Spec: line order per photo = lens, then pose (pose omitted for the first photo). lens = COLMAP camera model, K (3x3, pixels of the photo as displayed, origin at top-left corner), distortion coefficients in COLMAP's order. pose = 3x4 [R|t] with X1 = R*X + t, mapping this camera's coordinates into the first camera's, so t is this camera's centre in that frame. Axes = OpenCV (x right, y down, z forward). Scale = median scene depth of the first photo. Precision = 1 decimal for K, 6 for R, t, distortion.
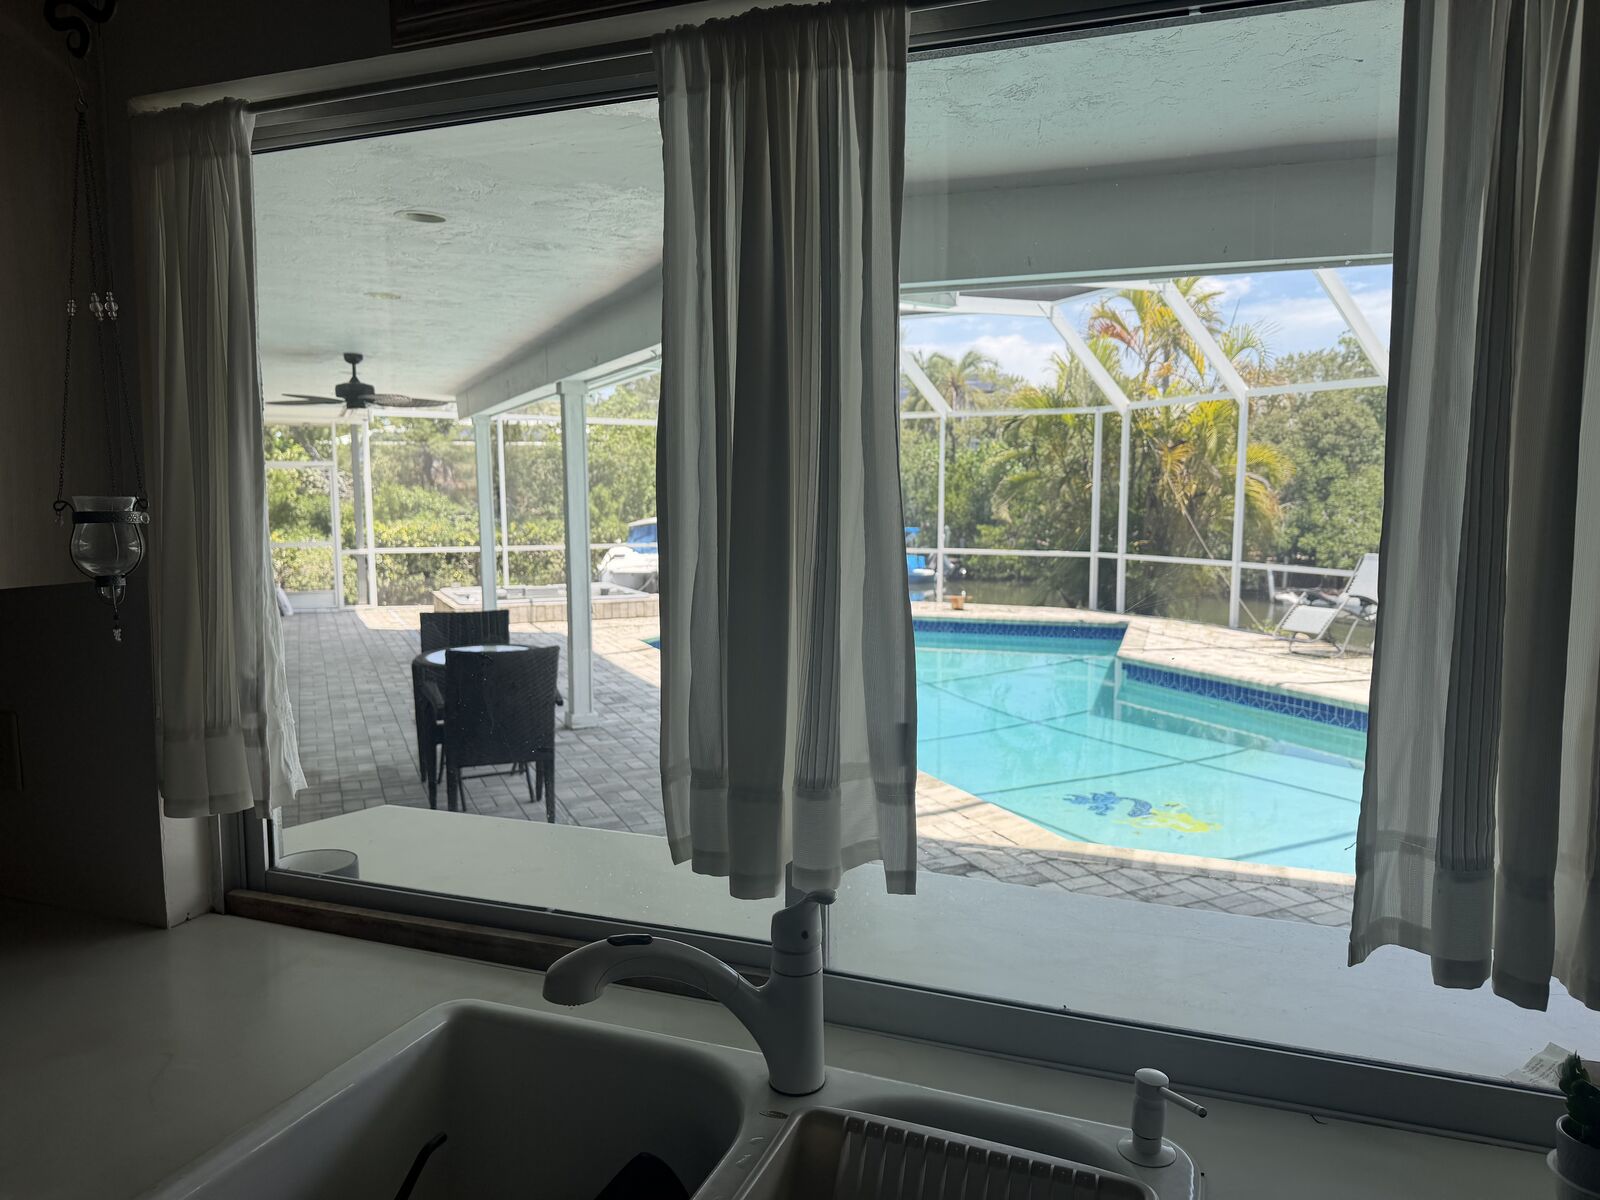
lens RADIAL K [[1120.4, 0, 810.8], [0, 1120.4, 606.7], [0, 0, 1]] dist [0.034593, -0.039277]
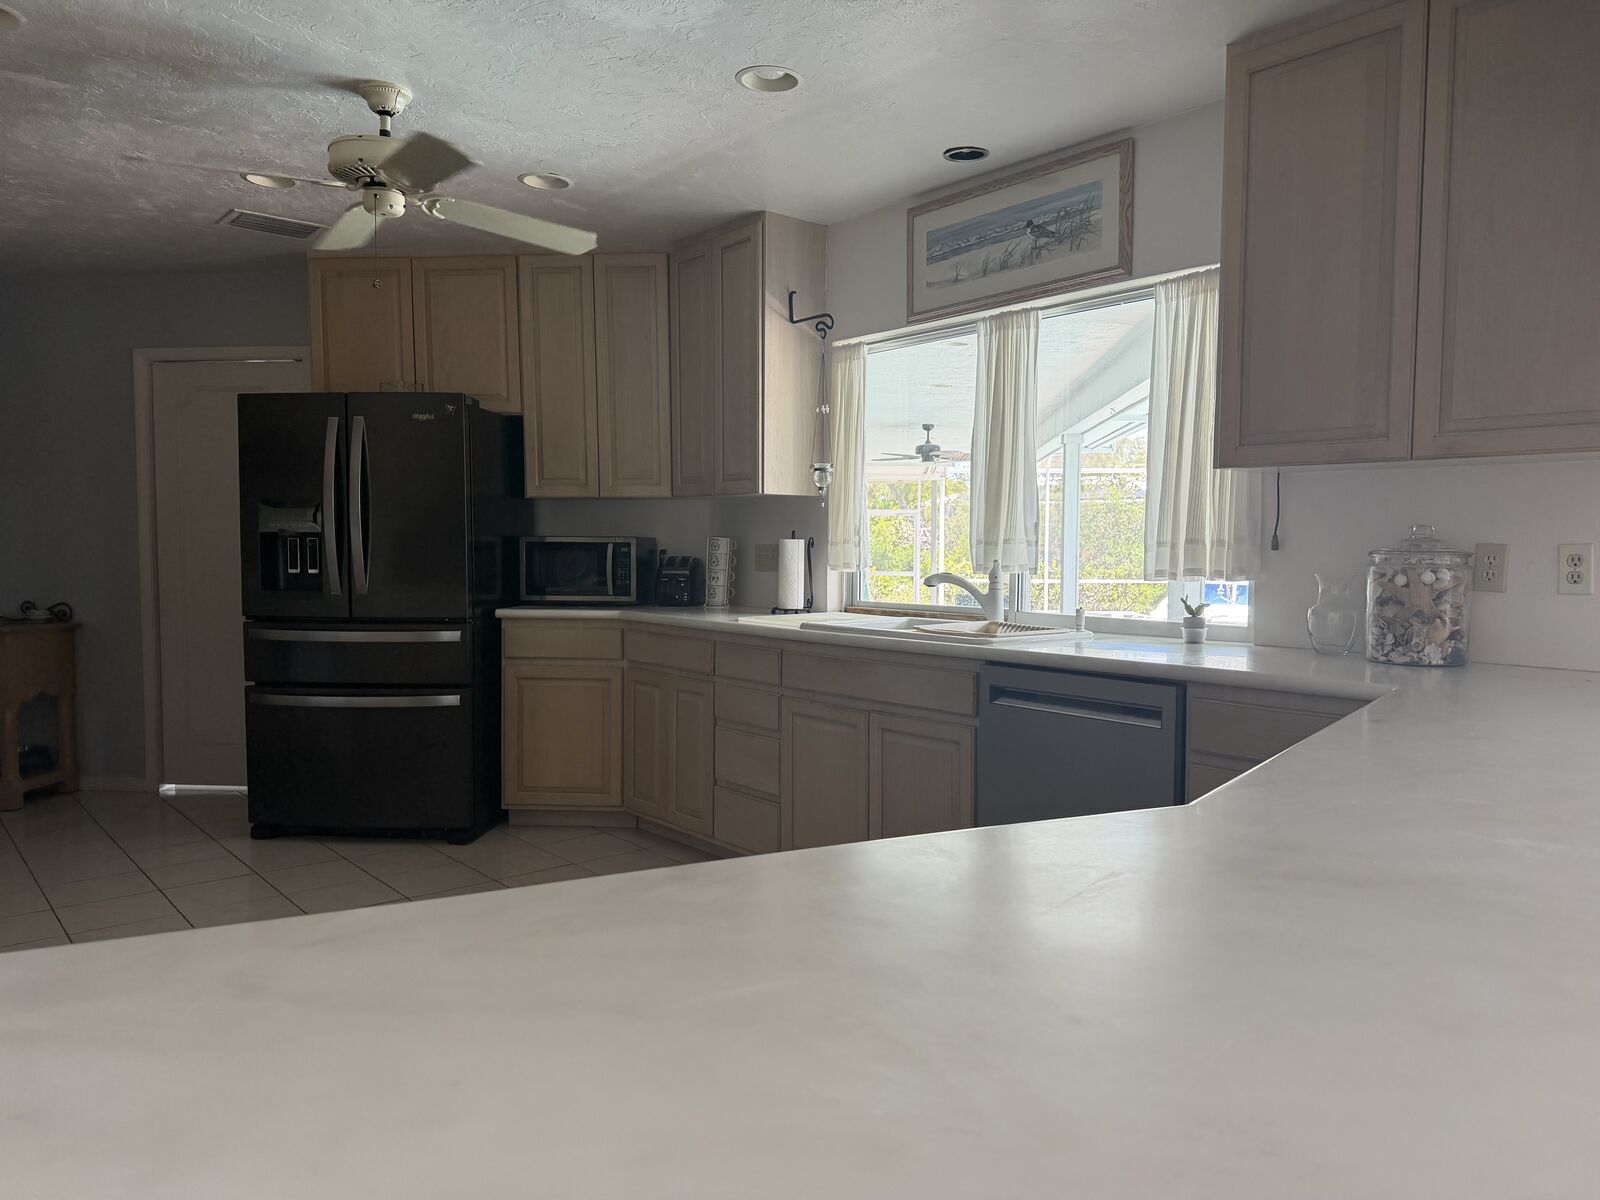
lens RADIAL K [[1120.4, 0, 810.8], [0, 1120.4, 606.7], [0, 0, 1]] dist [0.034593, -0.039277]
pose [[0.877247, 0.029455, -0.479135, 0.859867], [-0.055907, 0.997593, -0.041031, 0.414832], [0.476773, 0.062781, 0.876782, -1.717511]]
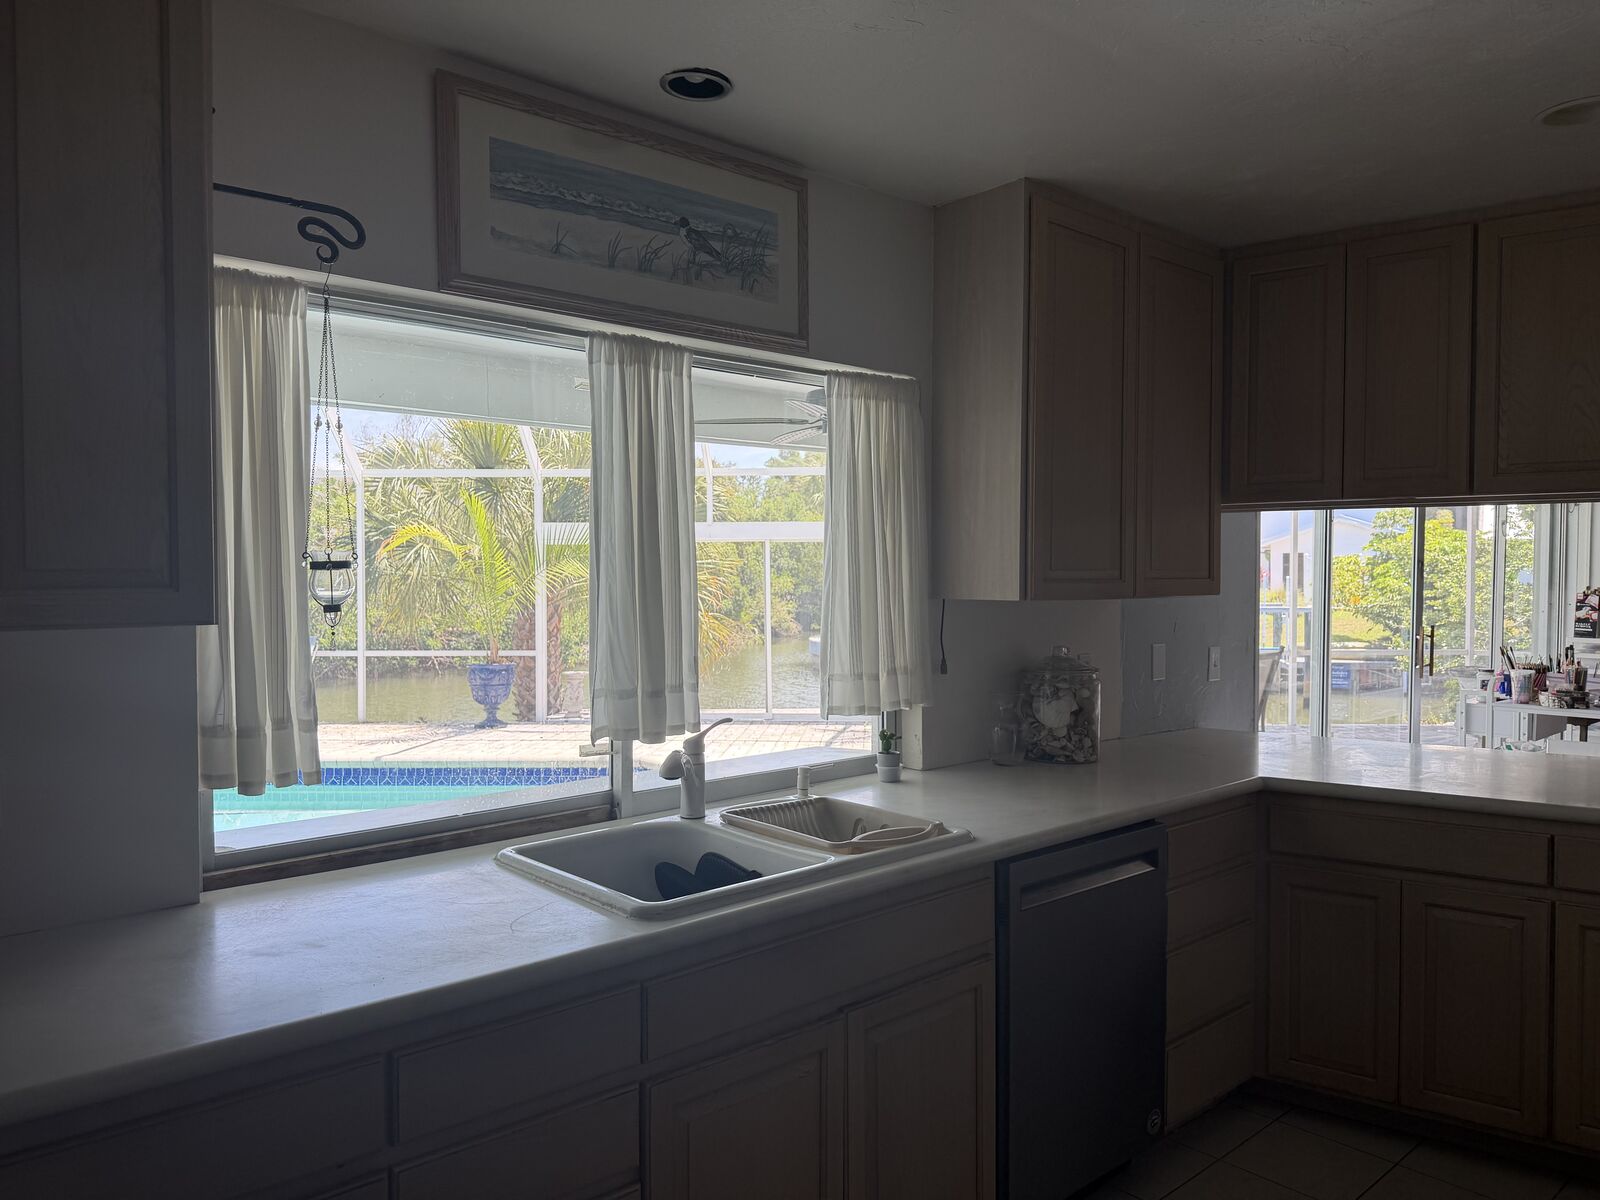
lens RADIAL K [[1120.4, 0, 810.8], [0, 1120.4, 606.7], [0, 0, 1]] dist [0.034593, -0.039277]
pose [[0.460577, -0.029535, 0.887128, -1.441186], [0.087143, 0.996123, -0.012079, 0.041703], [-0.883332, 0.082870, 0.461365, -0.209069]]
